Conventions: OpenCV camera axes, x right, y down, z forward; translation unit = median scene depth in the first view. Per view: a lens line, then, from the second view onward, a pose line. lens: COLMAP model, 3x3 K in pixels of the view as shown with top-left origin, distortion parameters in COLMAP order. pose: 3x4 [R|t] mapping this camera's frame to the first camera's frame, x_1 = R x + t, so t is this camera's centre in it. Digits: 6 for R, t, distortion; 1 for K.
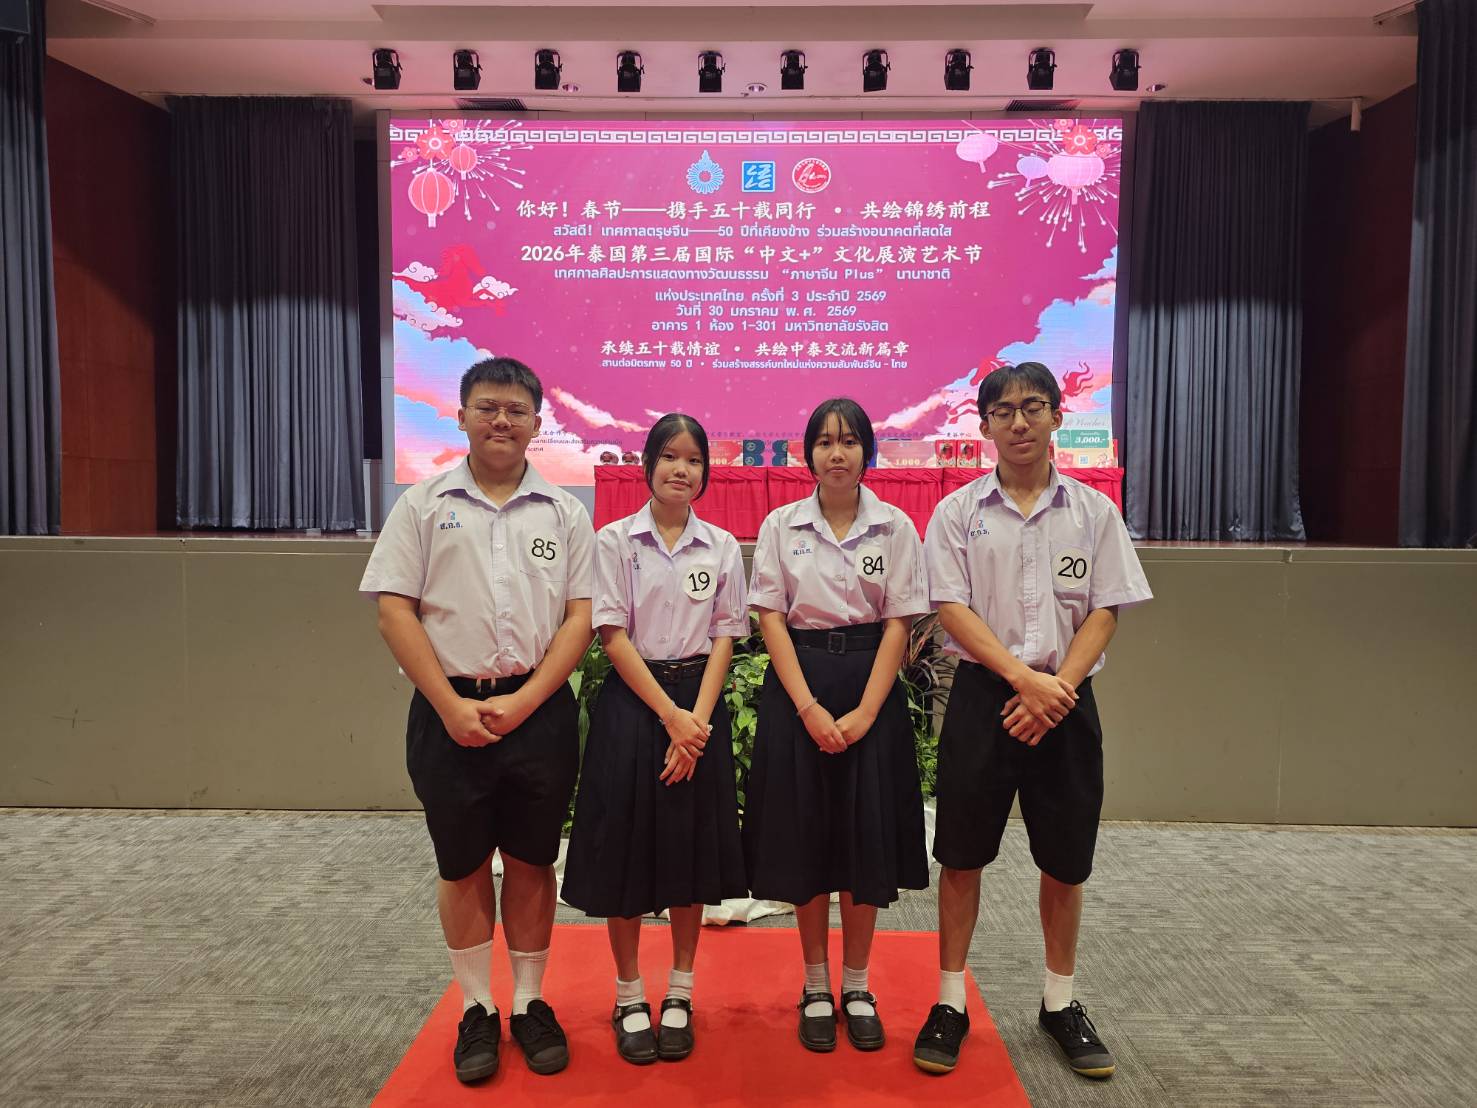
lens RADIAL K [[1057.7, 0, 736.3], [0, 1057.7, 565.0], [0, 0, 1]] dist [0.012159, -0.001143]
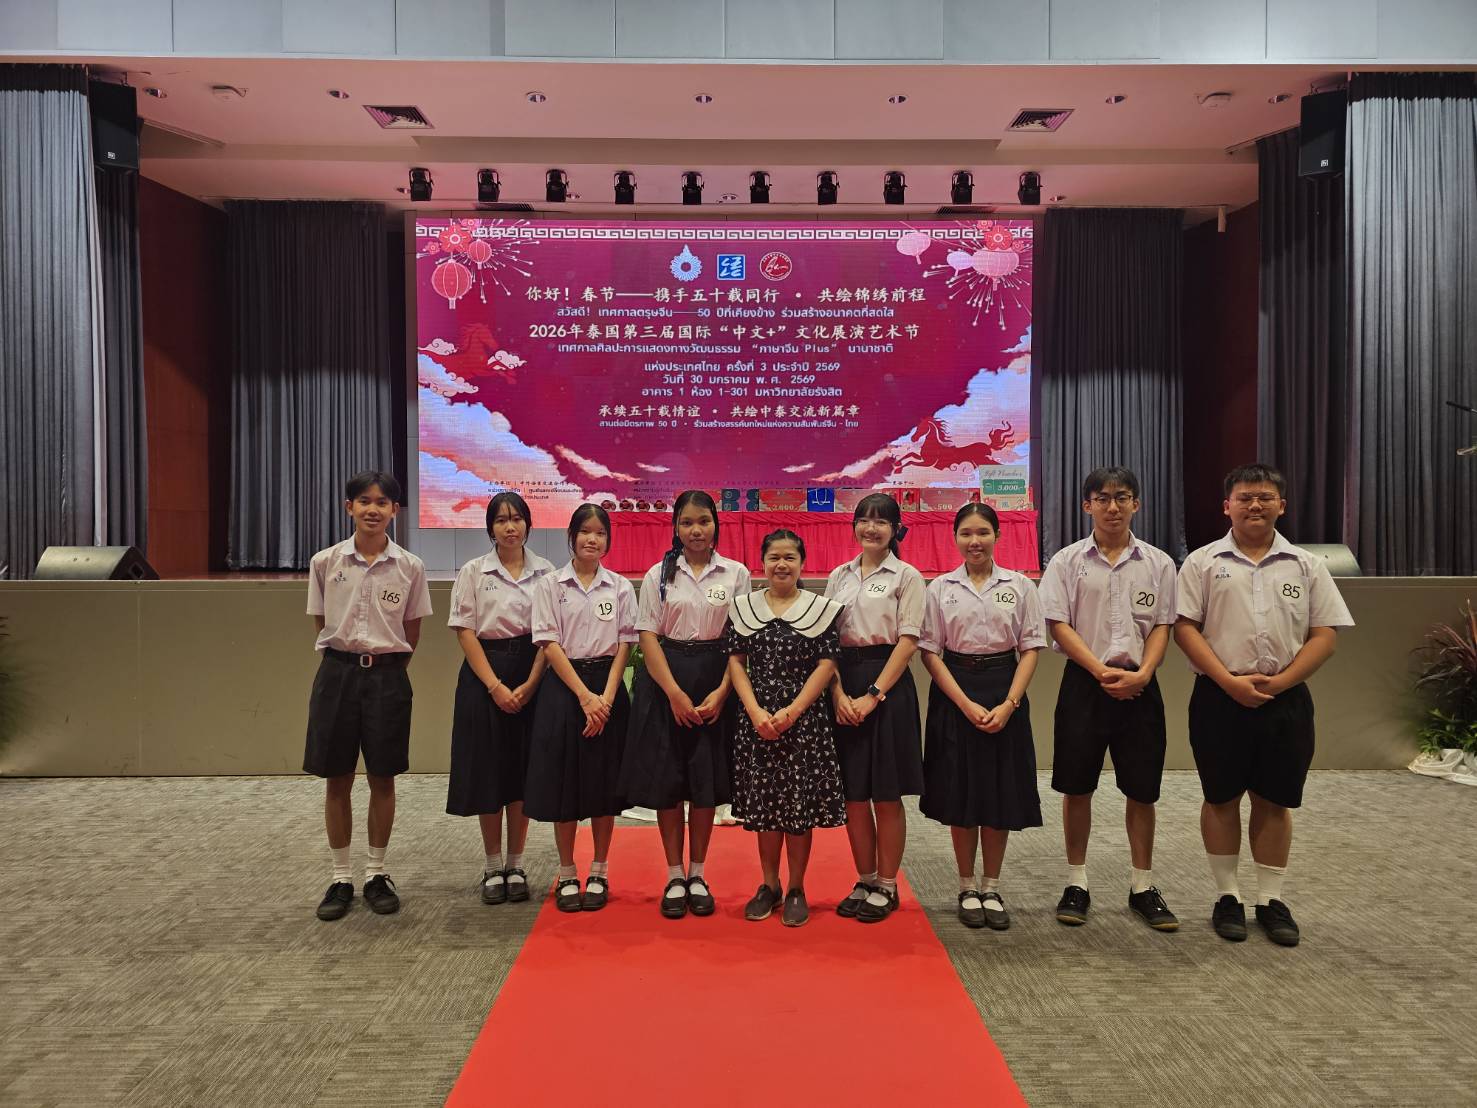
lens RADIAL K [[1080.0, 0, 736.0], [0, 1080.0, 547.7], [0, 0, 1]] dist [0.014670, -0.002451]
pose [[0.999391, -0.010872, 0.033148, -0.017424], [0.012338, 0.998941, -0.044323, 0.000790], [-0.032631, 0.044705, 0.998467, -0.196002]]
